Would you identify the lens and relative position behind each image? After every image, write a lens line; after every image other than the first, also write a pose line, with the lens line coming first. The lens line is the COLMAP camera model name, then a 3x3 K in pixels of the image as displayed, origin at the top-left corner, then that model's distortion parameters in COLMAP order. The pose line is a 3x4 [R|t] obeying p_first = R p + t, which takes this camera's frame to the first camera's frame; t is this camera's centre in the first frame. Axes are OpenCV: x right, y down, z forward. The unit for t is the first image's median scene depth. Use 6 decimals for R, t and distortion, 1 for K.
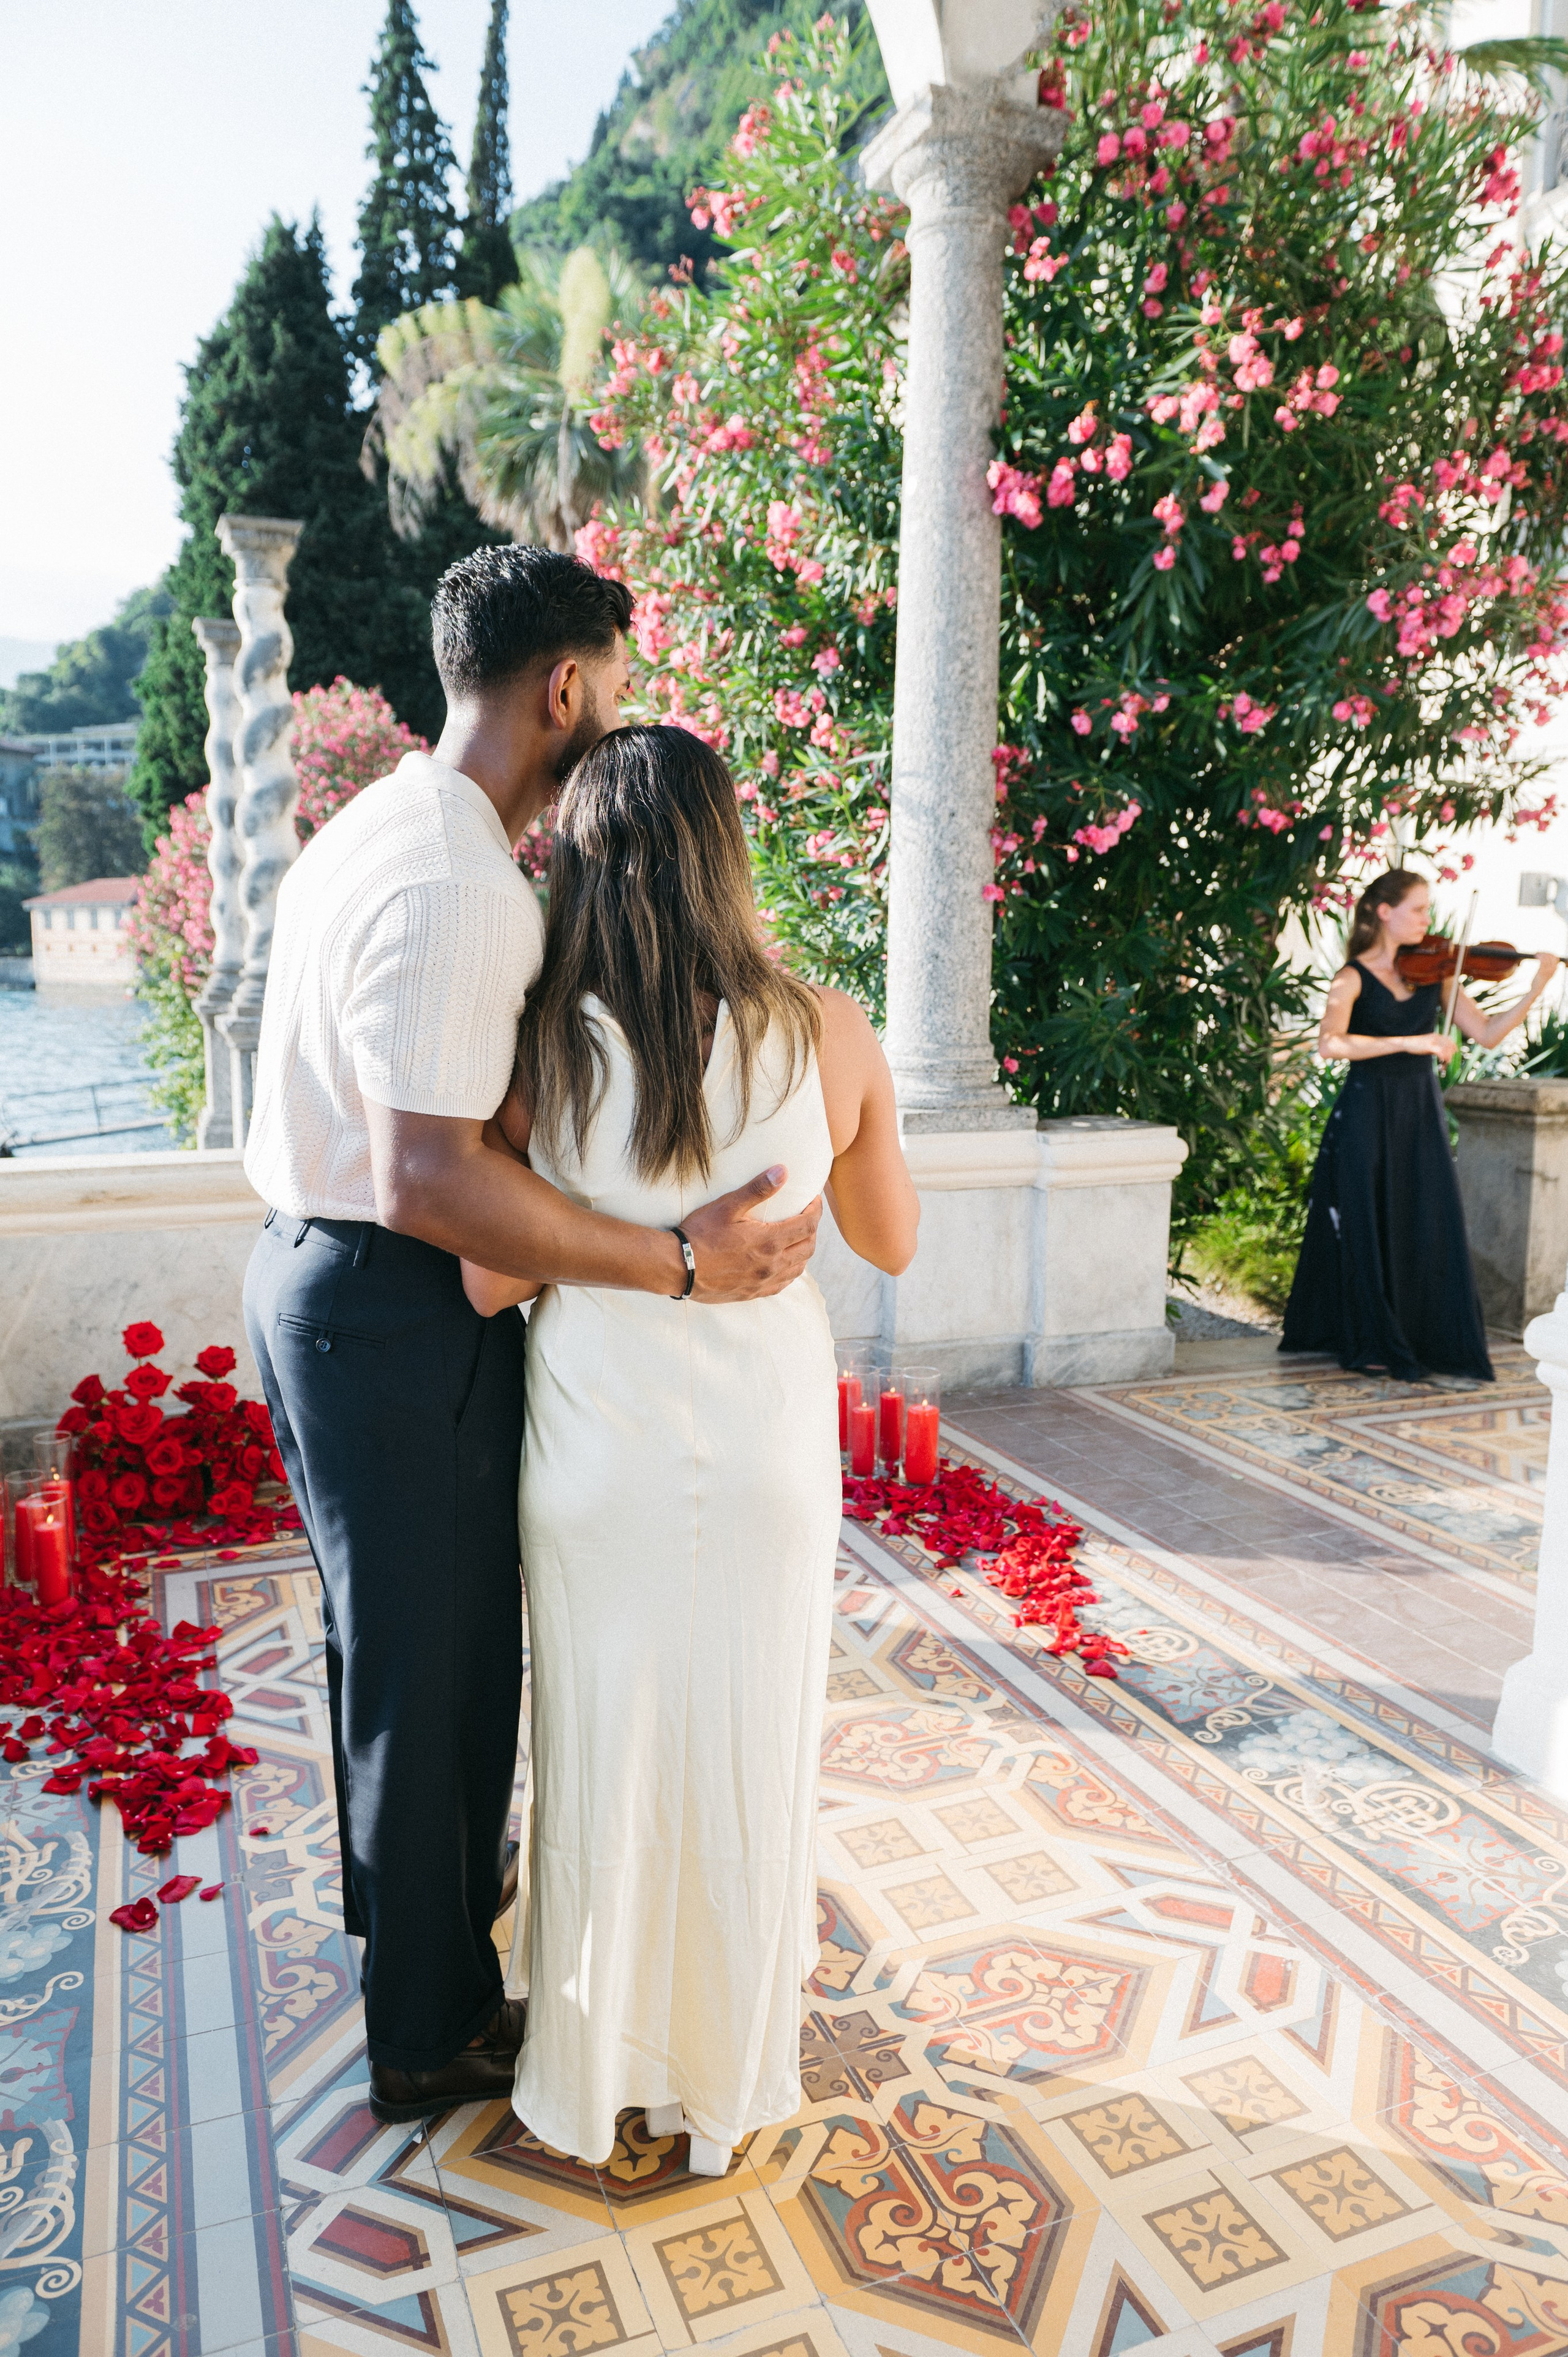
lens RADIAL K [[1599.7, 0, 772.5], [0, 1599.7, 1171.2], [0, 0, 1]] dist [-0.013758, 0.001902]
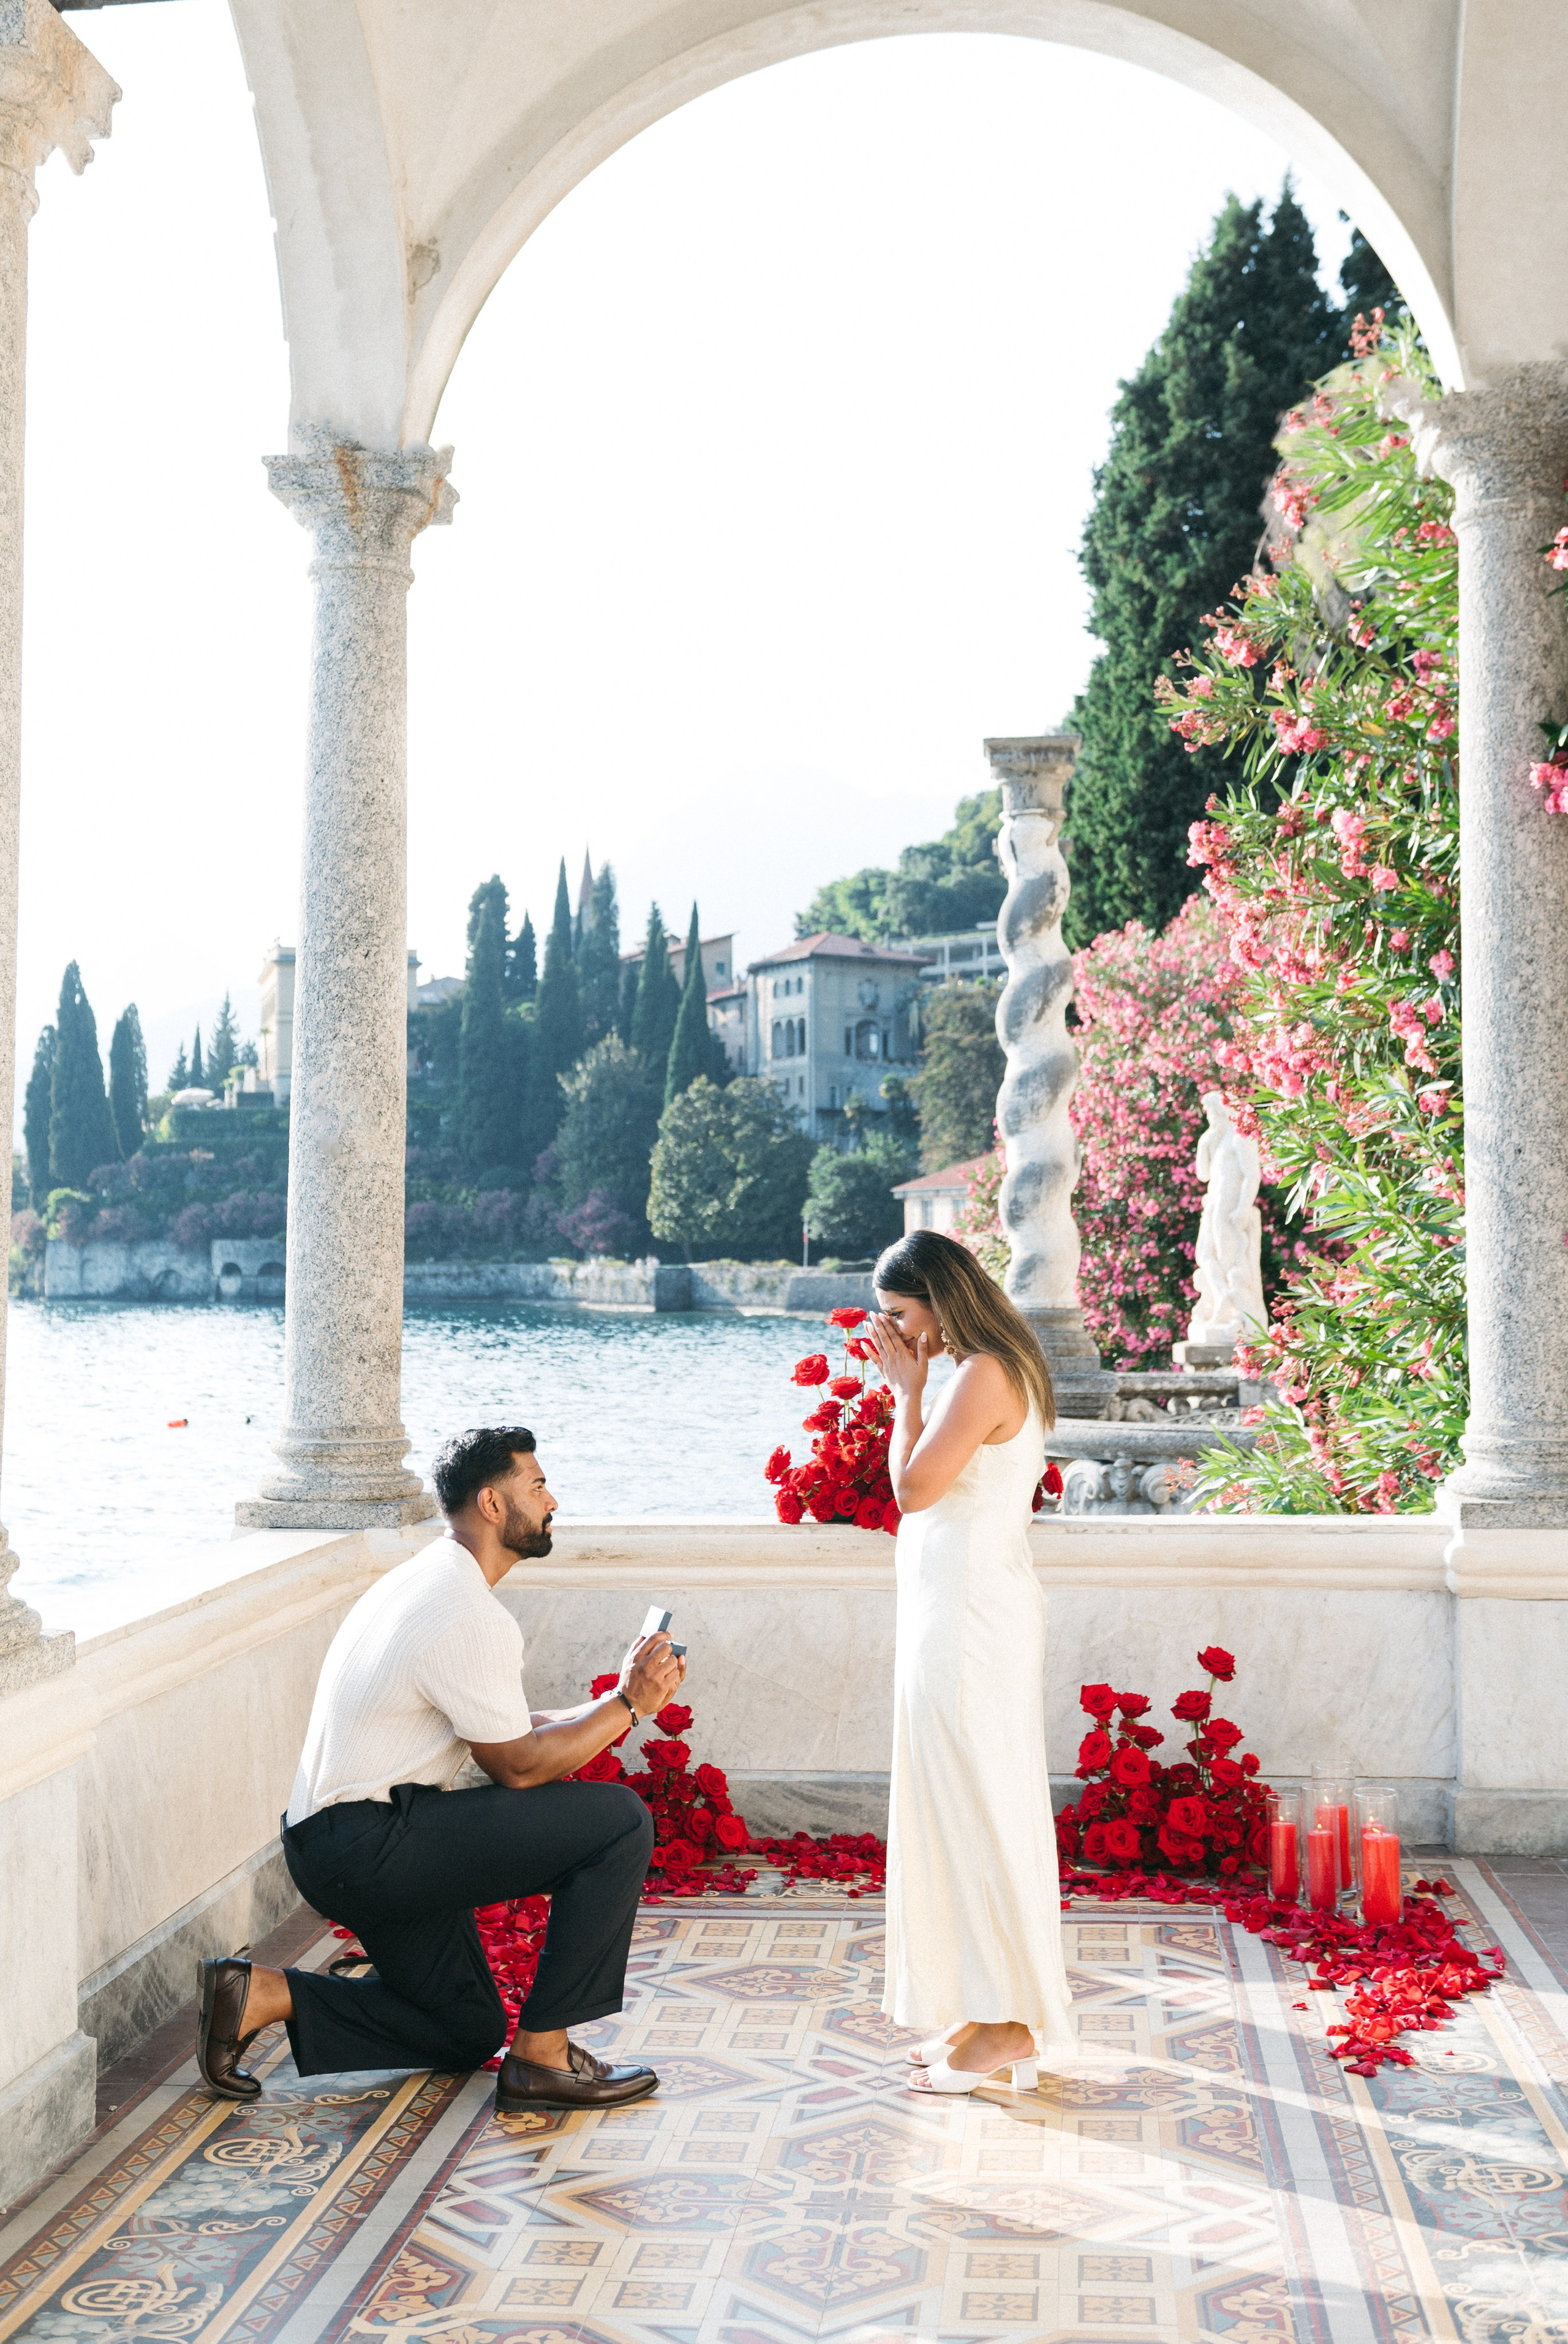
lens RADIAL K [[2721.8, 0, 673.5], [0, 2721.8, 1026.7], [0, 0, 1]] dist [-0.006790, -0.007747]
pose [[0.868250, -0.055358, -0.493028, 0.083898], [-0.053447, 0.977535, -0.203883, 0.006255], [0.493239, 0.203372, 0.845787, -0.089099]]
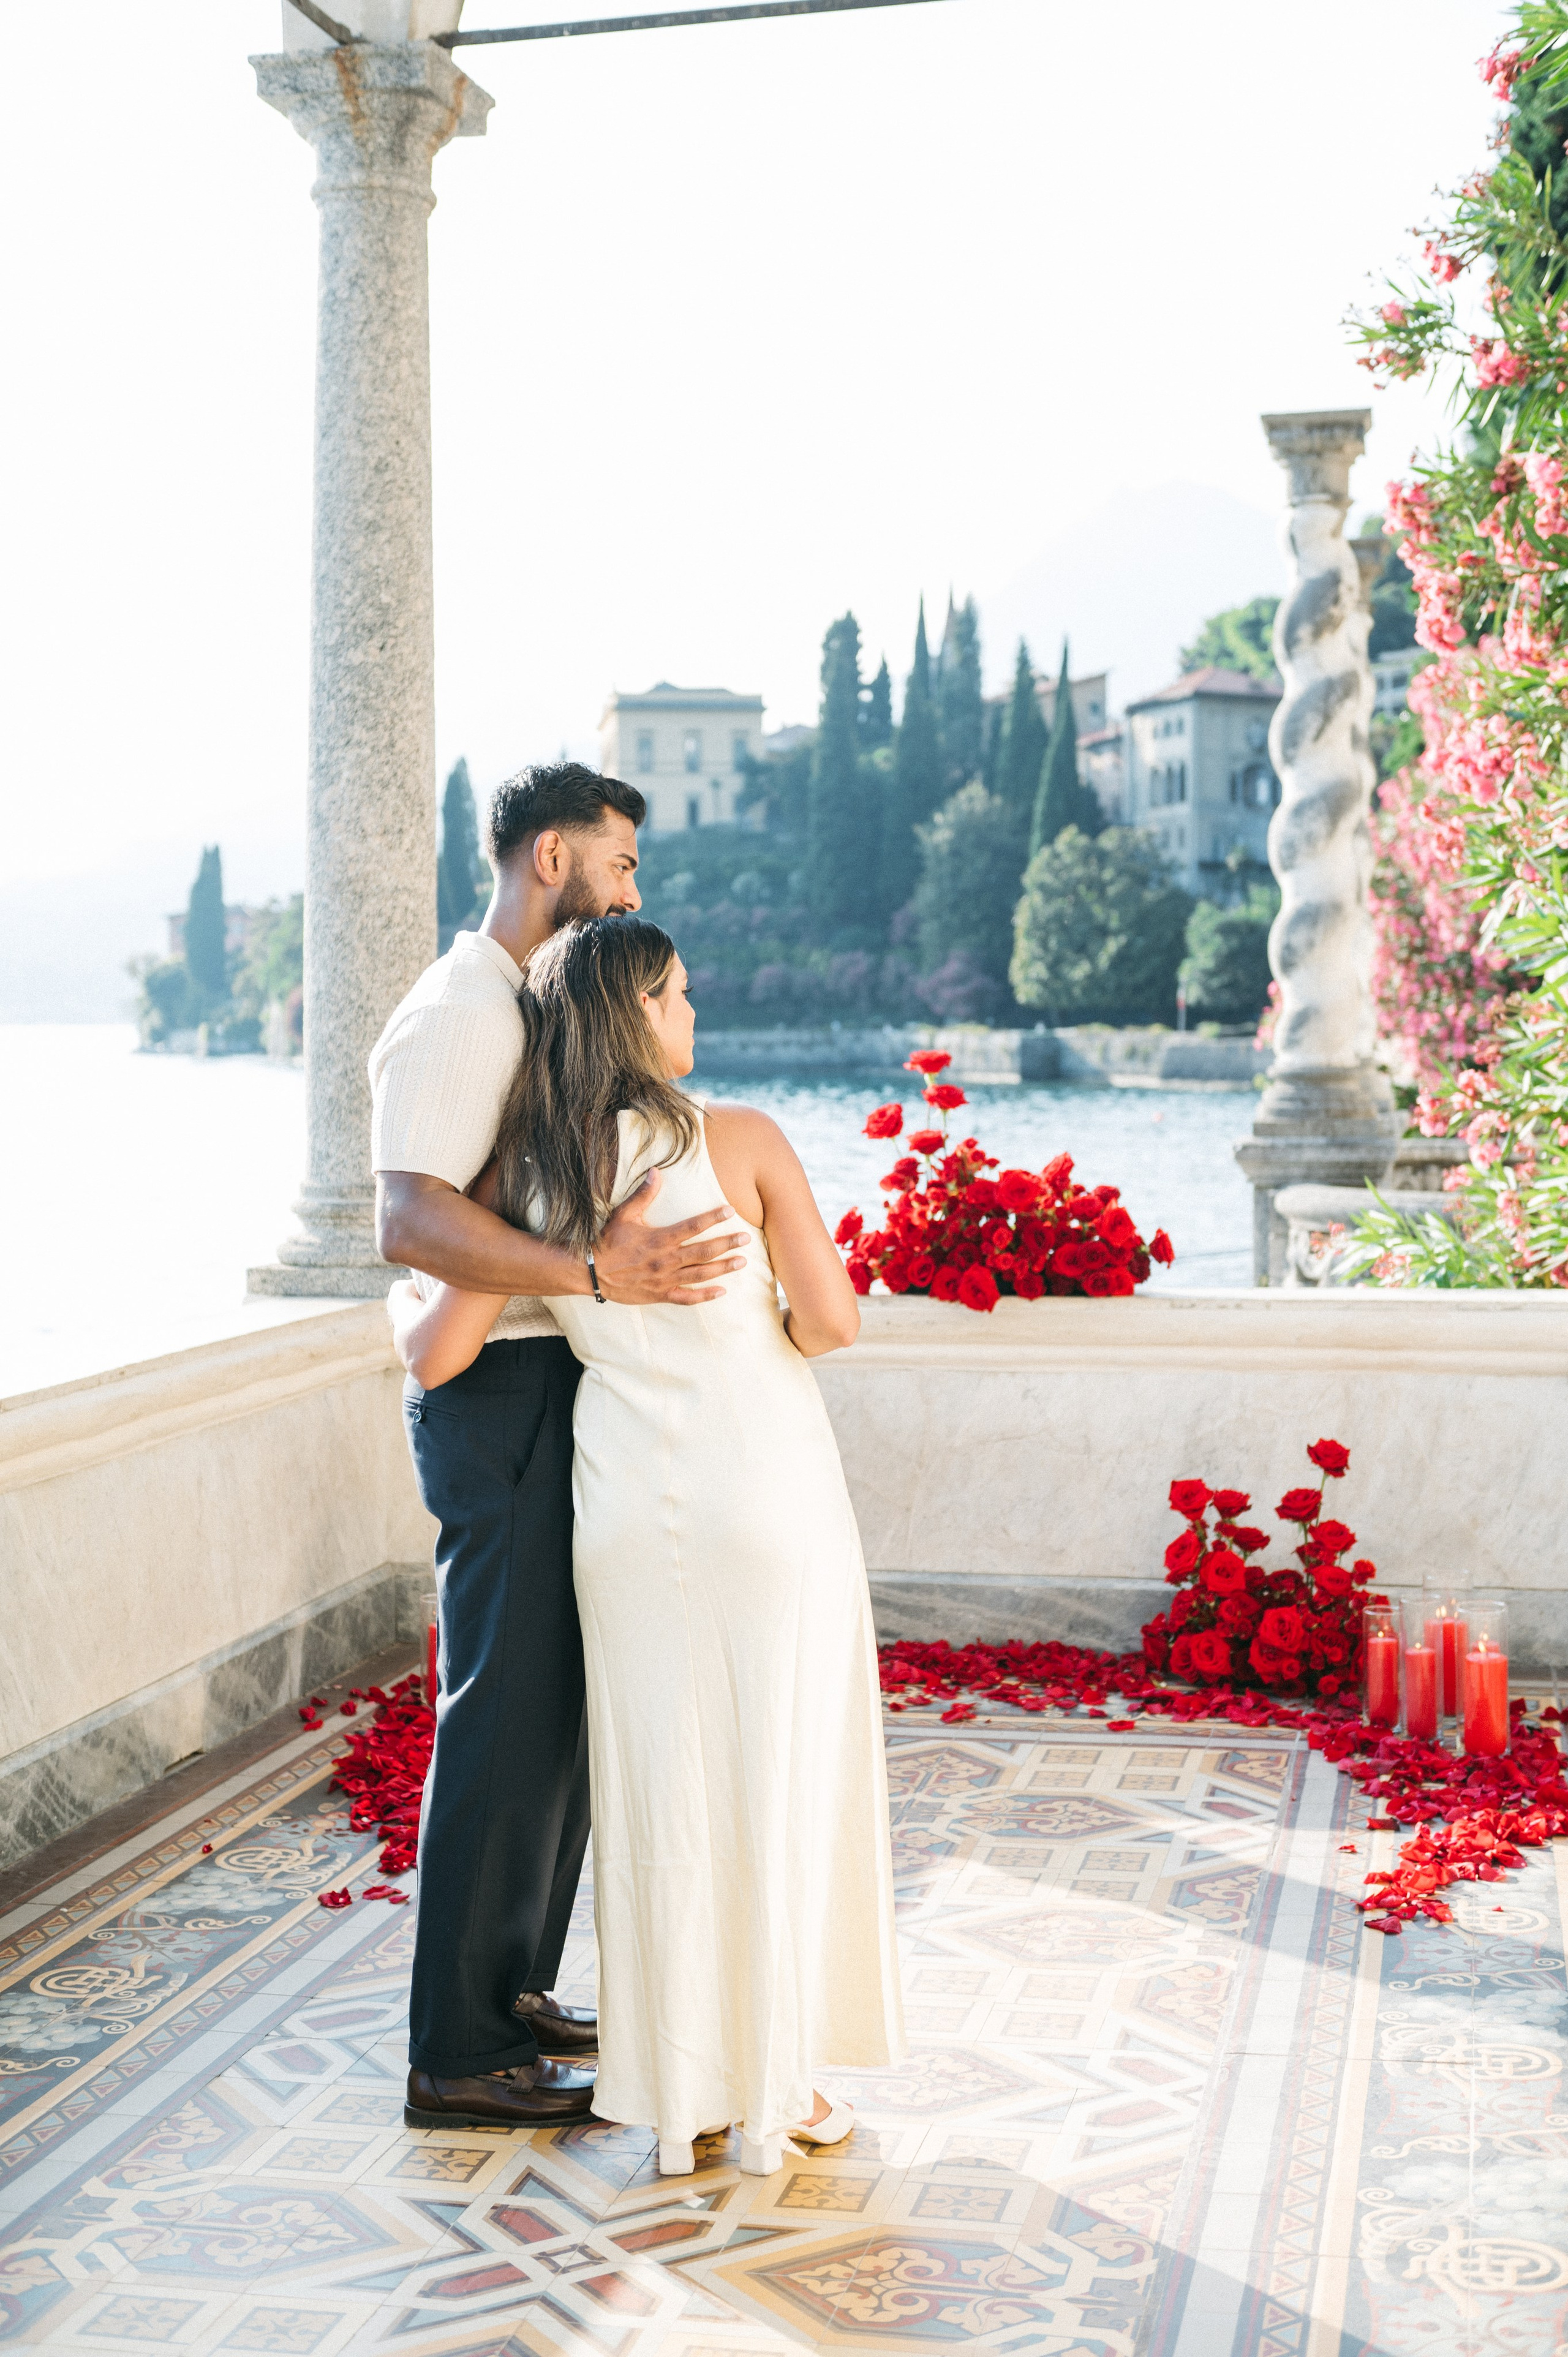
lens RADIAL K [[2917.7, 0, 760.3], [0, 2917.7, 1142.3], [0, 0, 1]] dist [0.008397, 0.019119]
pose [[0.815773, 0.008586, -0.578308, 0.098837], [-0.063500, 0.995175, -0.074800, 0.005033], [0.574876, 0.097742, 0.812382, -0.055945]]
